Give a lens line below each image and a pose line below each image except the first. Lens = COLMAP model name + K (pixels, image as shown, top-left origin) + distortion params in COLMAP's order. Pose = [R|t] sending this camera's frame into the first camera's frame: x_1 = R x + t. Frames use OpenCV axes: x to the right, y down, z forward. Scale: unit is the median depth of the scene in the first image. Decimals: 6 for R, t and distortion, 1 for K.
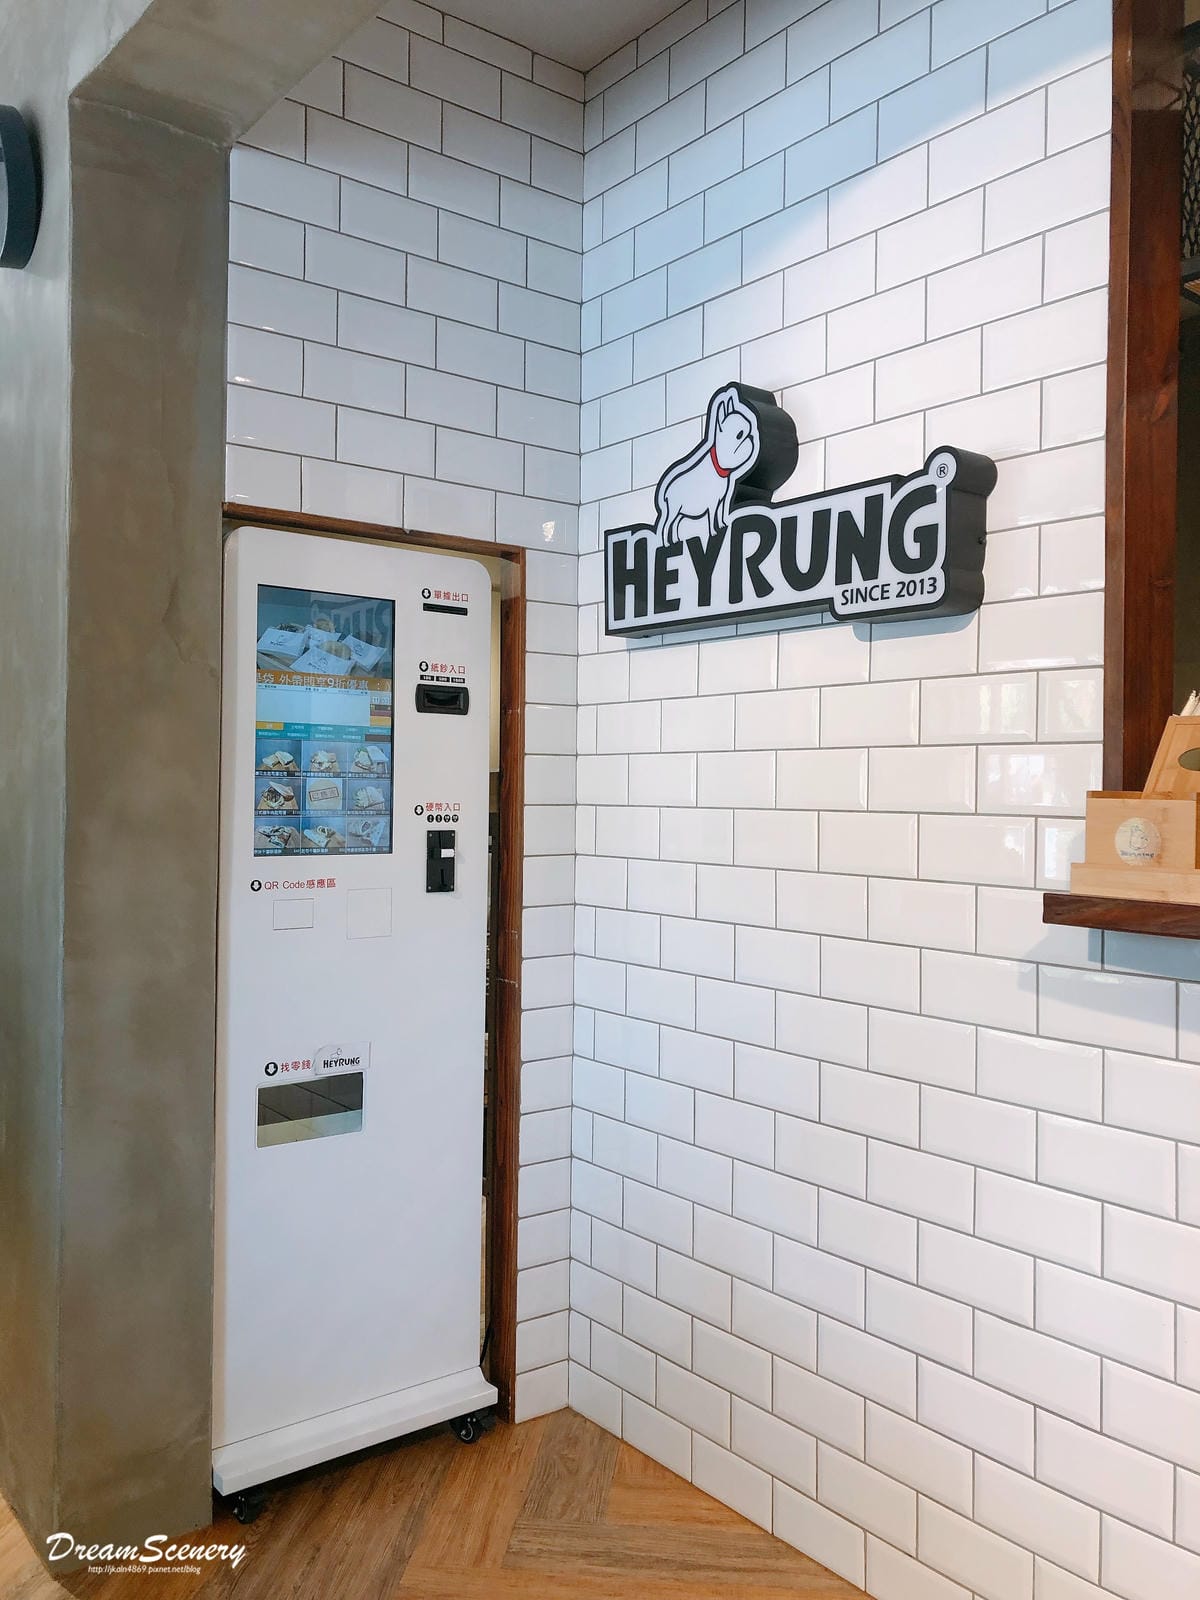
lens RADIAL K [[1293.4, 0, 600.0], [0, 1293.4, 800.0], [0, 0, 1]] dist [0.031188, -0.013996]
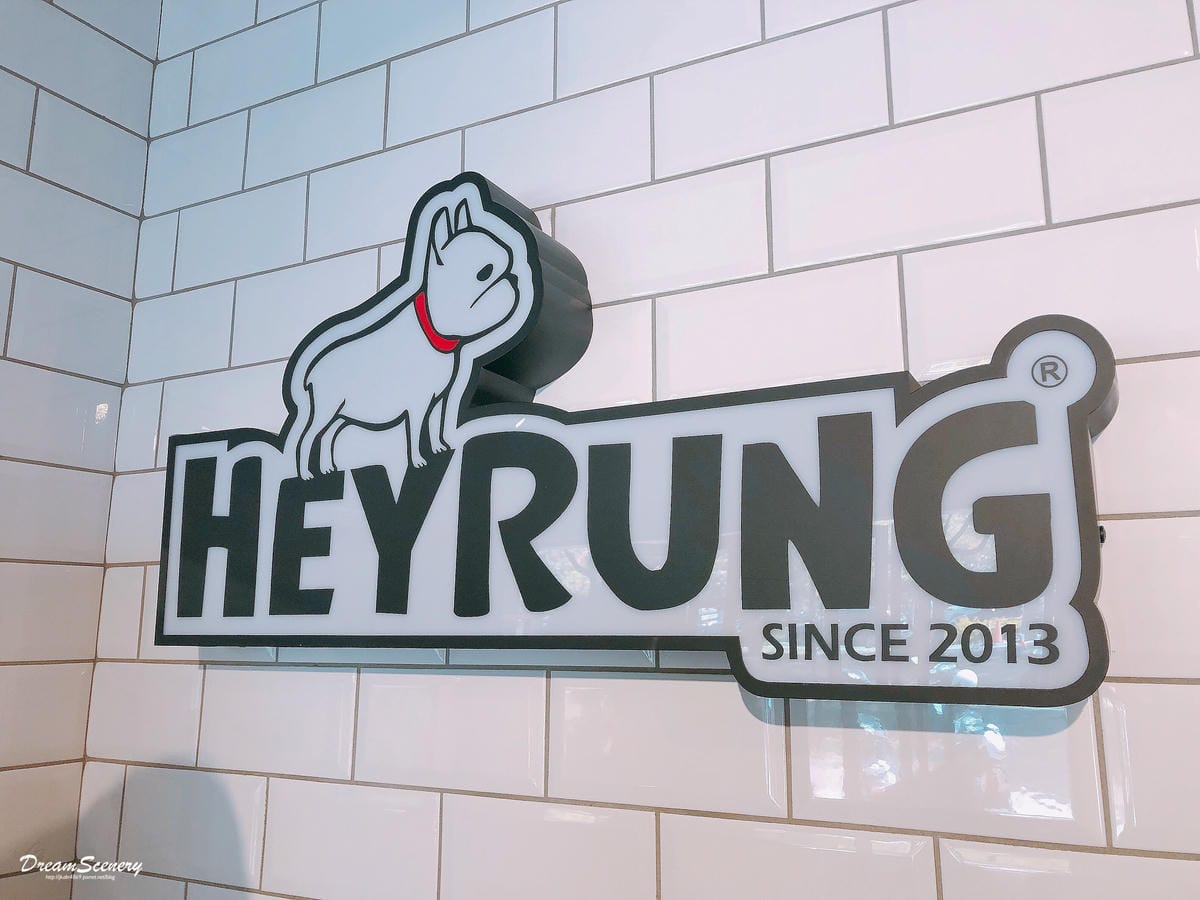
lens RADIAL K [[970.1, 0, 600.0], [0, 970.1, 450.0], [0, 0, 1]] dist [0.031188, -0.013996]
pose [[0.911424, 0.071520, 0.405204, 0.002763], [0.008575, 0.981263, -0.192485, -0.139136], [-0.411378, 0.178910, 0.893733, 0.643307]]
